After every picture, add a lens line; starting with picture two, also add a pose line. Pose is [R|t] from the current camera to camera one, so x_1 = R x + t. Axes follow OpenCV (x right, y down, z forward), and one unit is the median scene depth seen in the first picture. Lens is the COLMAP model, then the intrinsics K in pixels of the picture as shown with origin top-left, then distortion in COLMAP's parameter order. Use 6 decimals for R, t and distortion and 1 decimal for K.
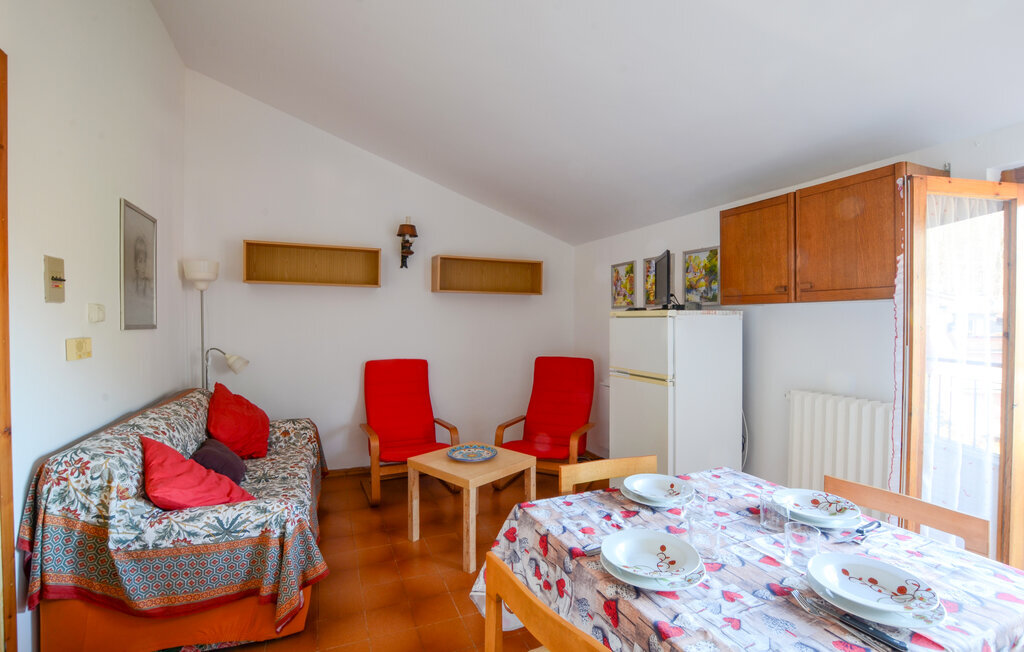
lens RADIAL K [[458.3, 0, 512.2], [0, 458.3, 324.7], [0, 0, 1]] dist [-0.036095, 0.006244]
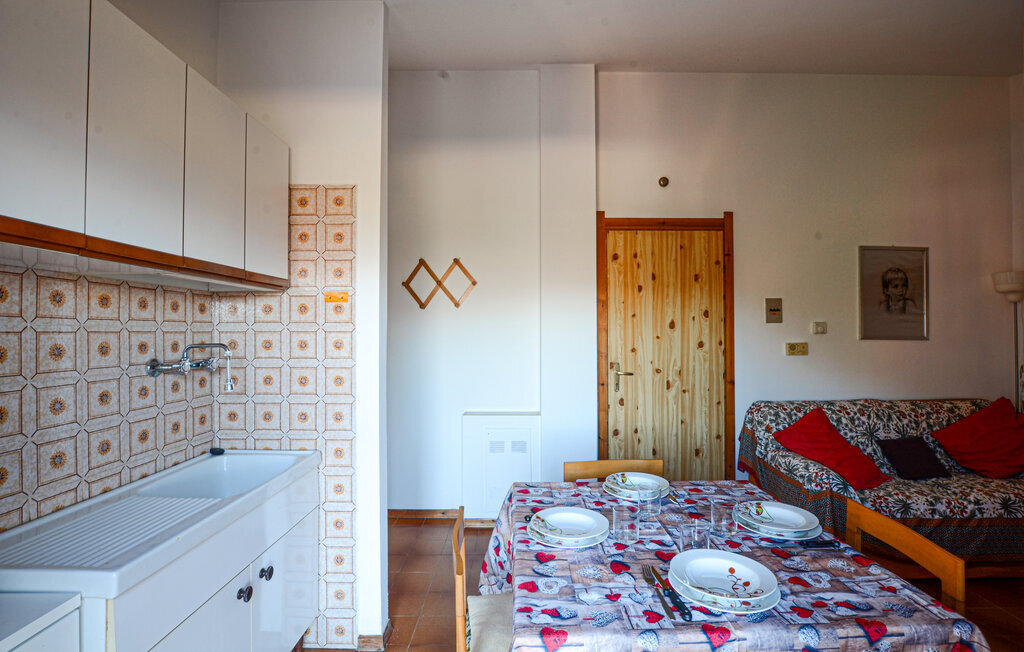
lens RADIAL K [[458.3, 0, 517.7], [0, 458.3, 327.6], [0, 0, 1]] dist [-0.036095, 0.006244]
pose [[-0.381774, -0.008225, -0.924219, 0.952280], [-0.013993, 0.999897, -0.003119, -0.007513], [0.924150, 0.011742, -0.381849, 0.606602]]
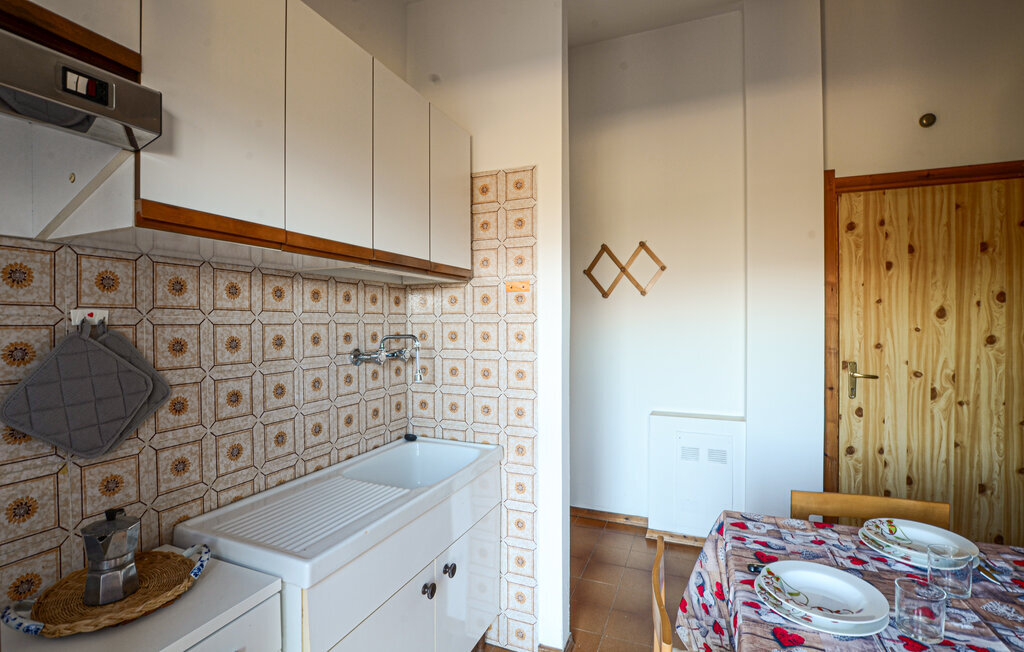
lens RADIAL K [[458.3, 0, 512.0], [0, 458.3, 326.5], [0, 0, 1]] dist [-0.036095, 0.006244]
pose [[-0.708161, 0.007477, -0.706012, 0.867613], [-0.008532, 0.999780, 0.019146, -0.006776], [0.706000, 0.019582, -0.707941, 0.529120]]
